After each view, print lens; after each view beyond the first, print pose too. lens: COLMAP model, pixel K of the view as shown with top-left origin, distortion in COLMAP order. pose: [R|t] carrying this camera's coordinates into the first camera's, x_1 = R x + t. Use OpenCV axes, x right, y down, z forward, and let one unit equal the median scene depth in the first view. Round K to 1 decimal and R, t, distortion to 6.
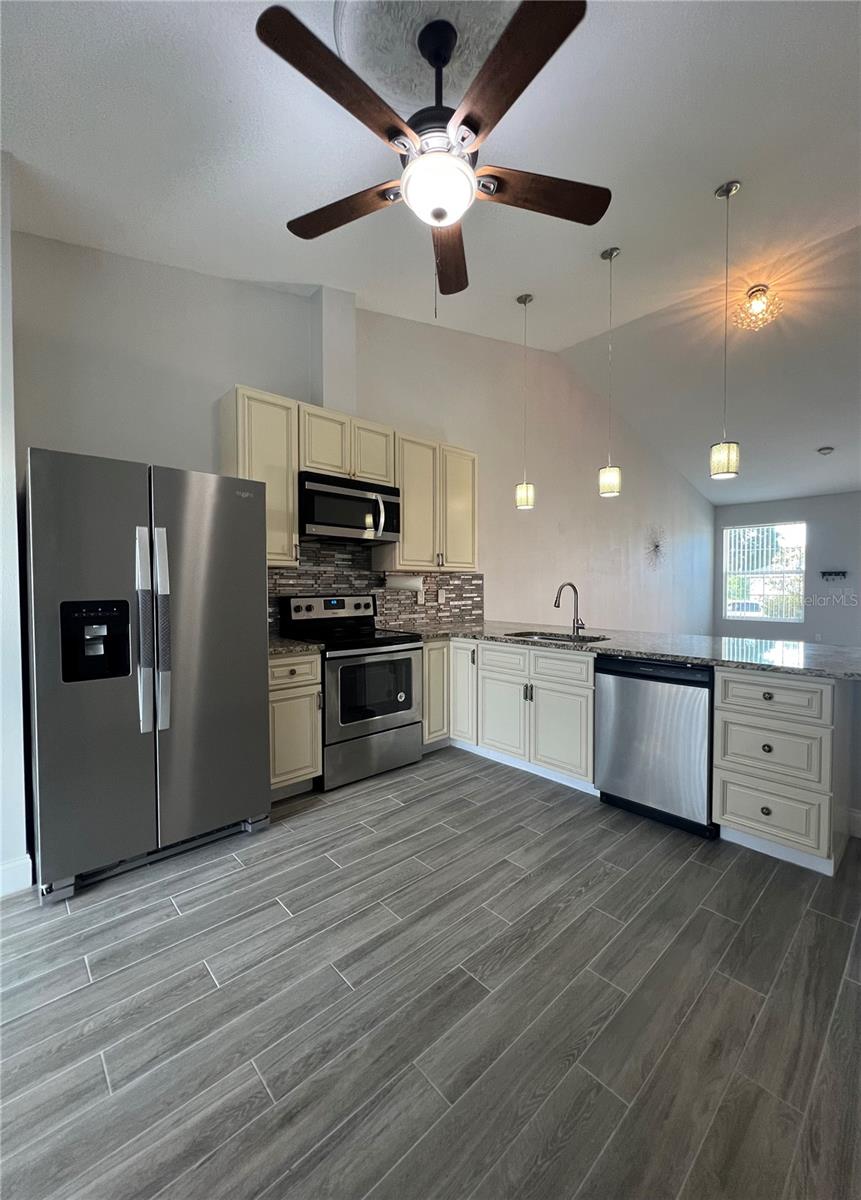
lens RADIAL K [[477.4, 0, 450.8], [0, 477.4, 599.0], [0, 0, 1]] dist [-0.002483, 0.000062]
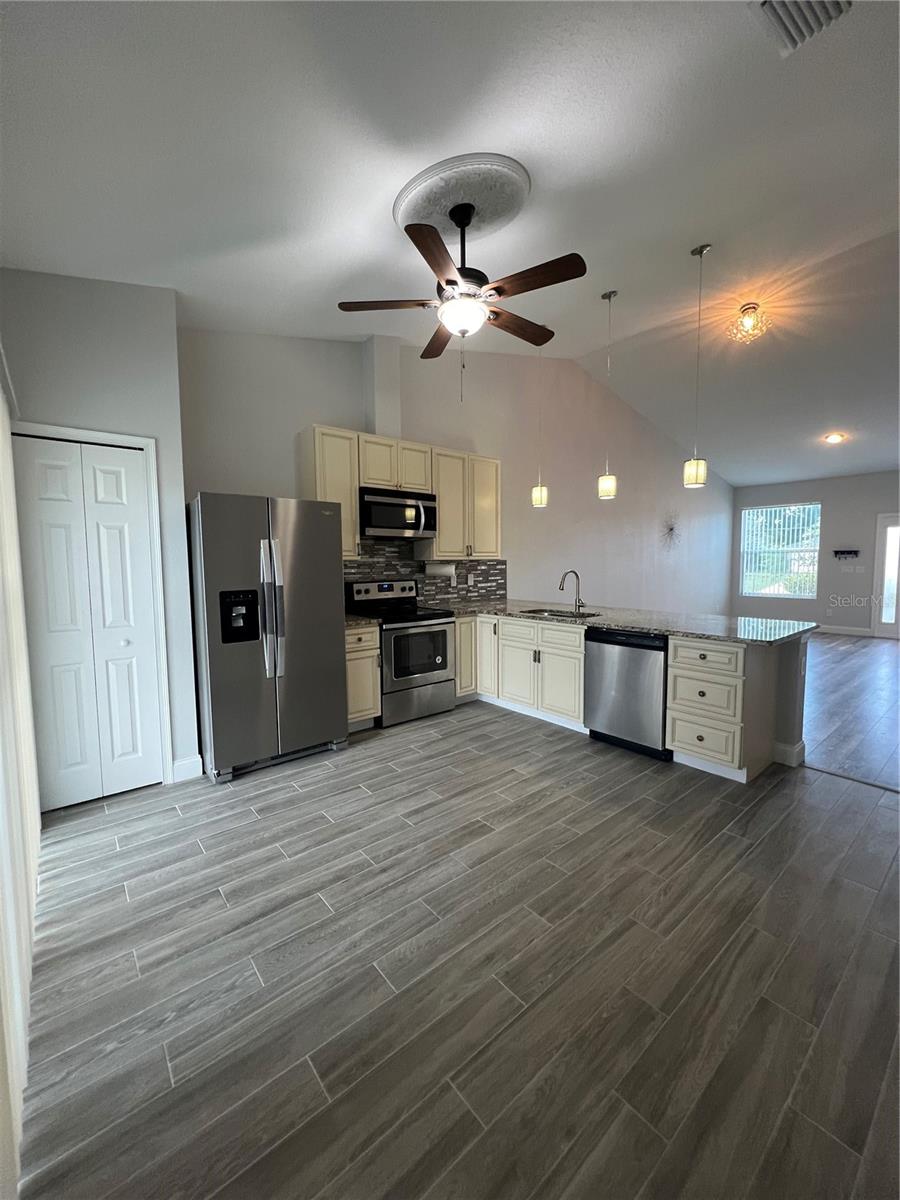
lens RADIAL K [[477.1, 0, 450.0], [0, 477.1, 600.0], [0, 0, 1]] dist [-0.002221, -0.000509]
pose [[0.997420, -0.002092, -0.071753, 0.023952], [0.005964, 0.998535, 0.053789, -0.031426], [0.071535, -0.054078, 0.995971, -0.335323]]
